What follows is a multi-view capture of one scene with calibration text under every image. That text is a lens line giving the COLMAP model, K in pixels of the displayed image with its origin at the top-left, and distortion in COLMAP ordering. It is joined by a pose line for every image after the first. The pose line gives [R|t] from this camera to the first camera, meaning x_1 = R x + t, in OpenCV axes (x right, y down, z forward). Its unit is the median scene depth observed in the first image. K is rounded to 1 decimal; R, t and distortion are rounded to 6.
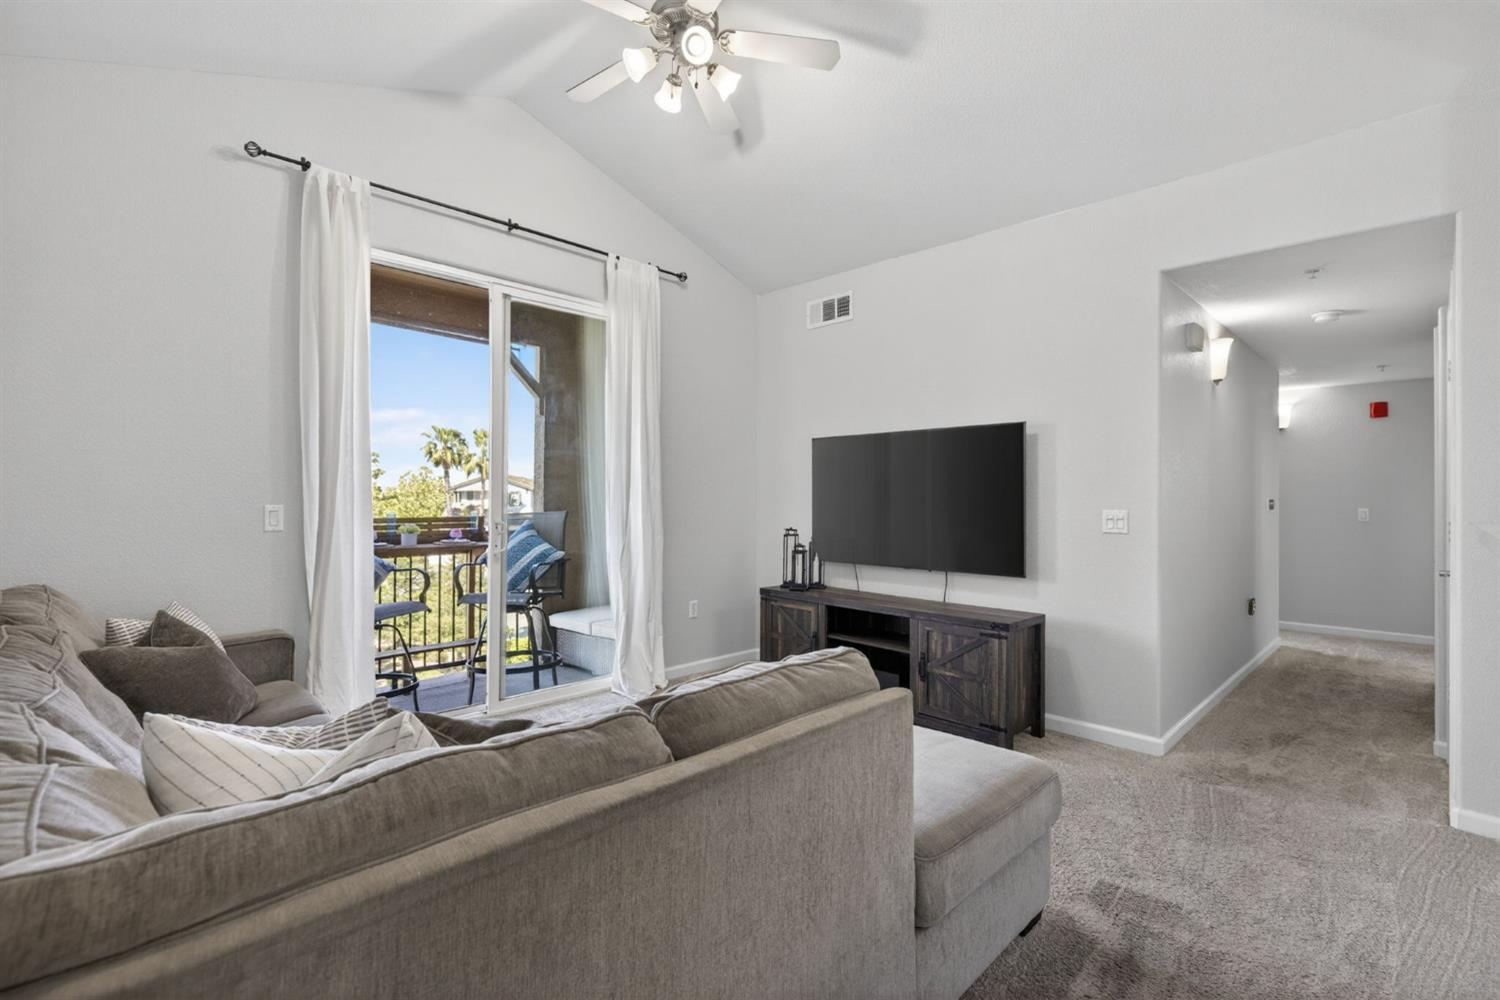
lens RADIAL K [[684.4, 0, 752.6], [0, 684.4, 493.4], [0, 0, 1]] dist [0.000151, 0.000367]
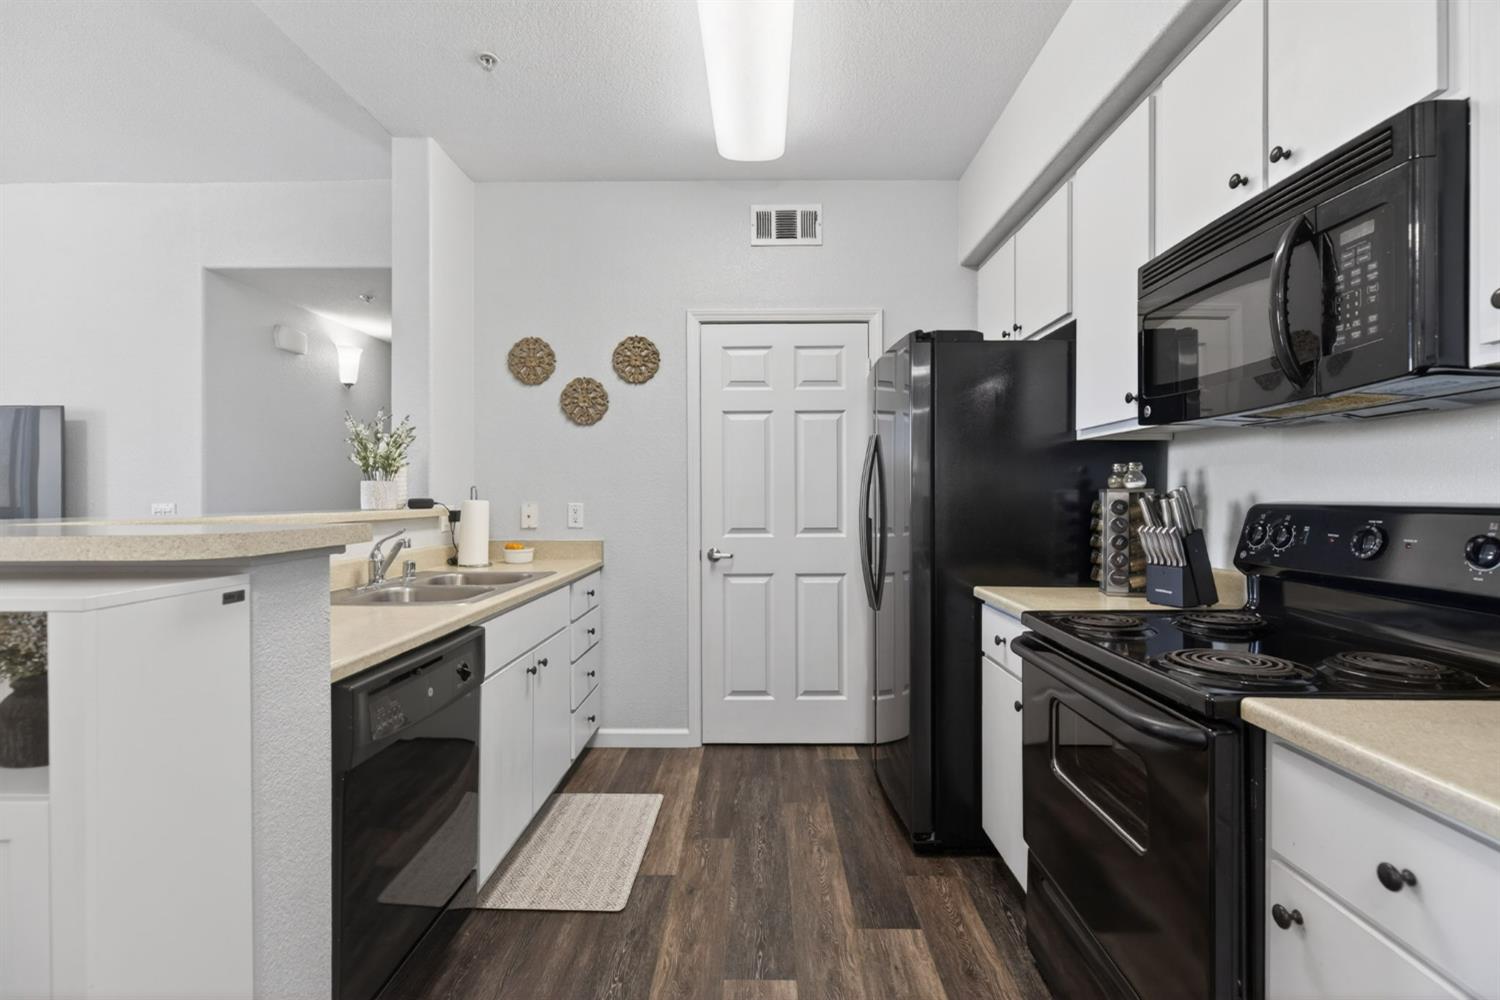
lens RADIAL K [[671.5, 0, 753.5], [0, 671.5, 498.1], [0, 0, 1]] dist [-0.004187, 0.000340]
pose [[0.718911, -0.010521, 0.695023, 0.416755], [-0.000956, 0.999870, 0.016125, 0.000826], [-0.695102, -0.012257, 0.718807, -0.247258]]
